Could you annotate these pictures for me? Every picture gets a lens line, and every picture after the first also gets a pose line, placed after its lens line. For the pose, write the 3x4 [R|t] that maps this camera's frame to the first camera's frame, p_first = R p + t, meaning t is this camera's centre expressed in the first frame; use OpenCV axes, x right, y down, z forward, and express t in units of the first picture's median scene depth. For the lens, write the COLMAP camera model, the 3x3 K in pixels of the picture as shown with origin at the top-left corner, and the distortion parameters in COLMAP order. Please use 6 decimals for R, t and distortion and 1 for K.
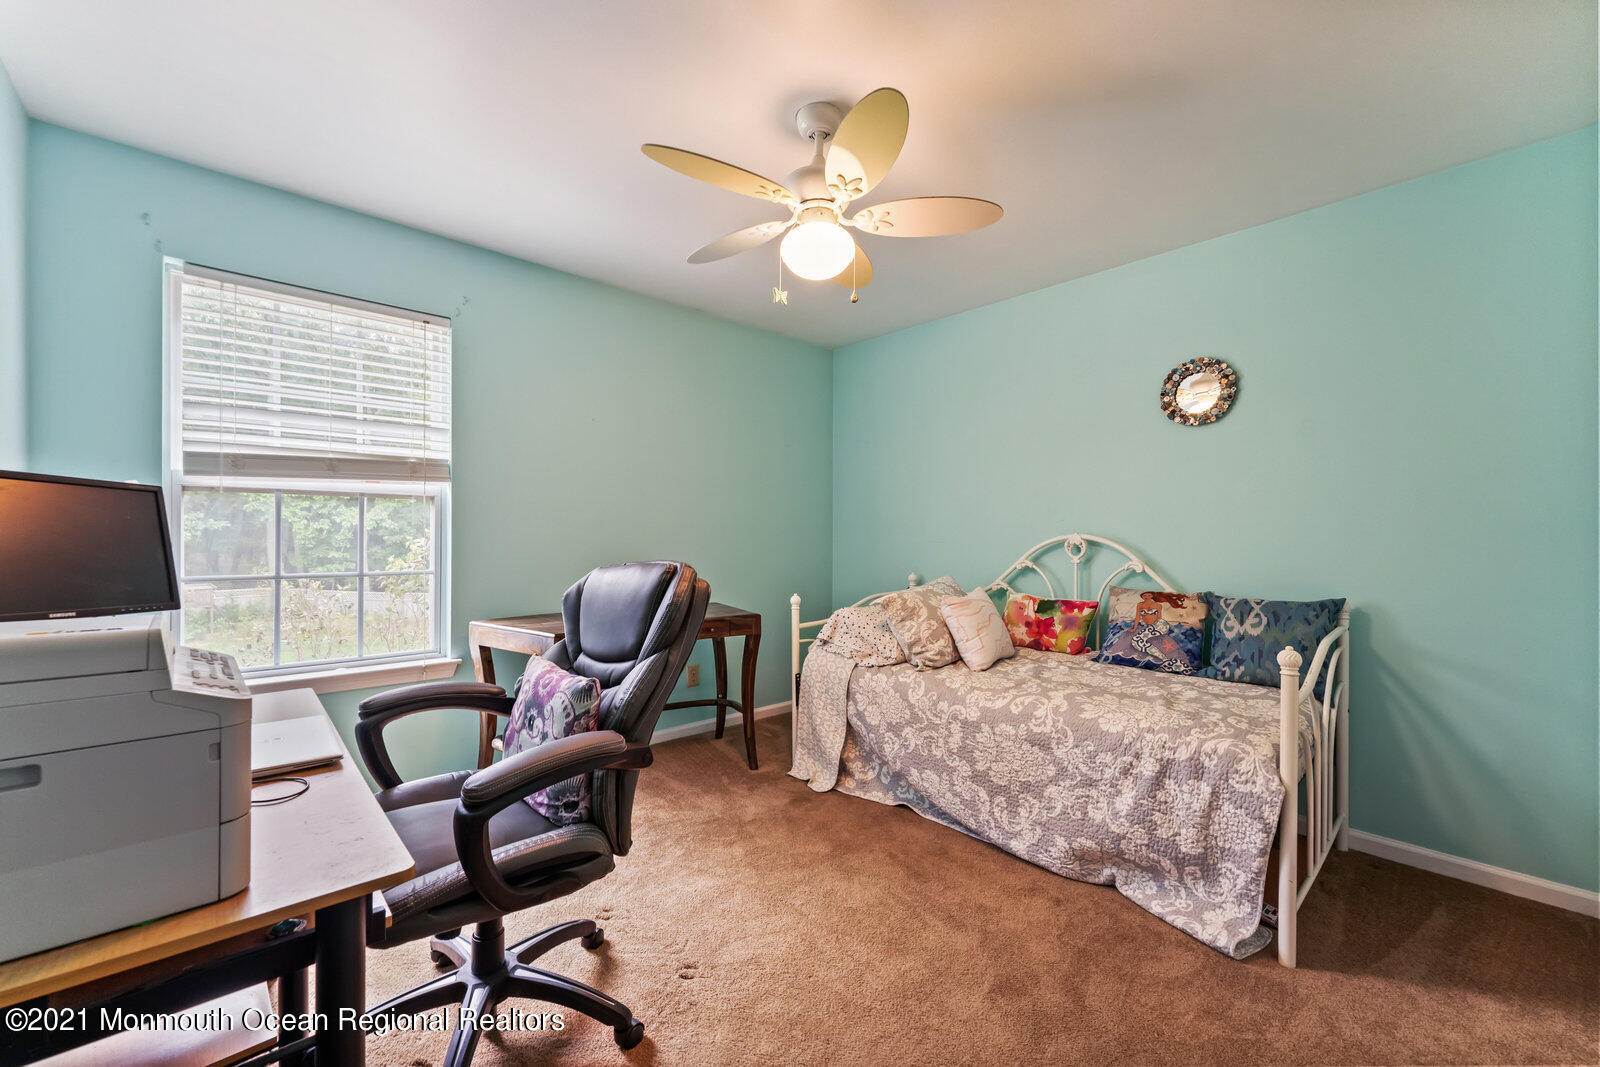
lens RADIAL K [[635.1, 0, 799.3], [0, 635.1, 547.2], [0, 0, 1]] dist [0.000243, -0.000019]
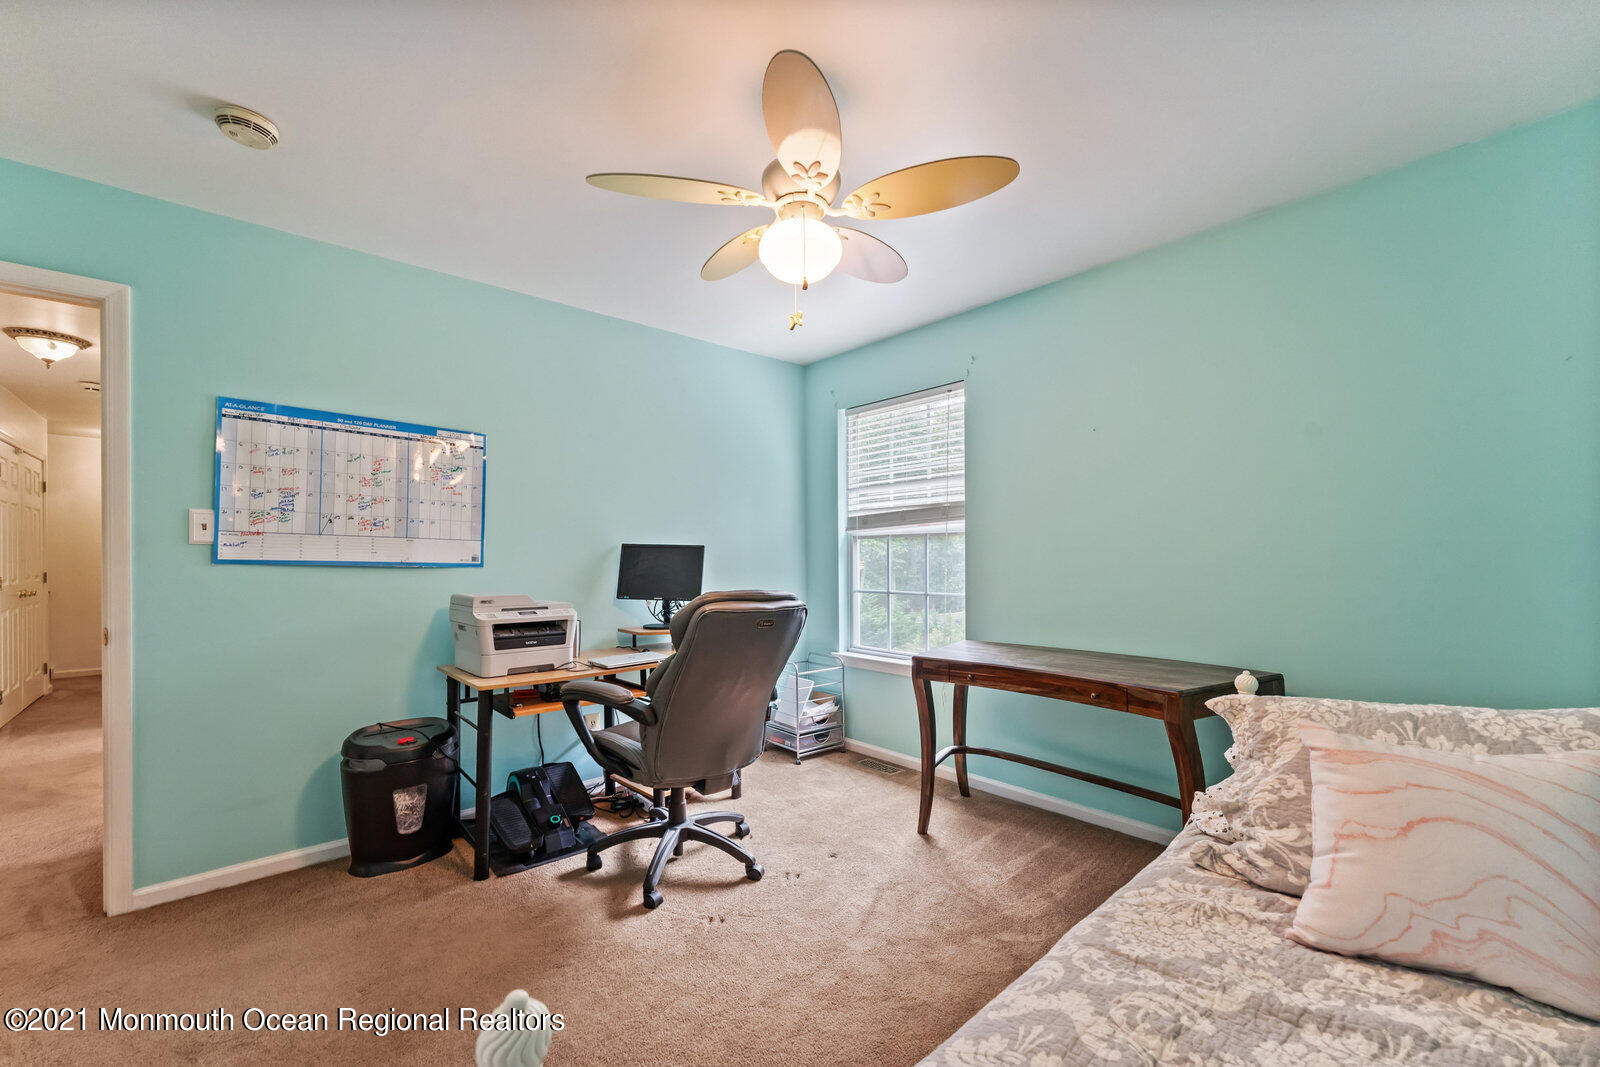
lens RADIAL K [[641.3, 0, 799.7], [0, 641.3, 562.4], [0, 0, 1]] dist [-0.000021, -0.000005]
pose [[0.003748, -0.001205, -0.999992, 0.663402], [-0.005800, 0.999982, -0.001226, -0.021025], [0.999976, 0.005804, 0.003741, 0.726312]]
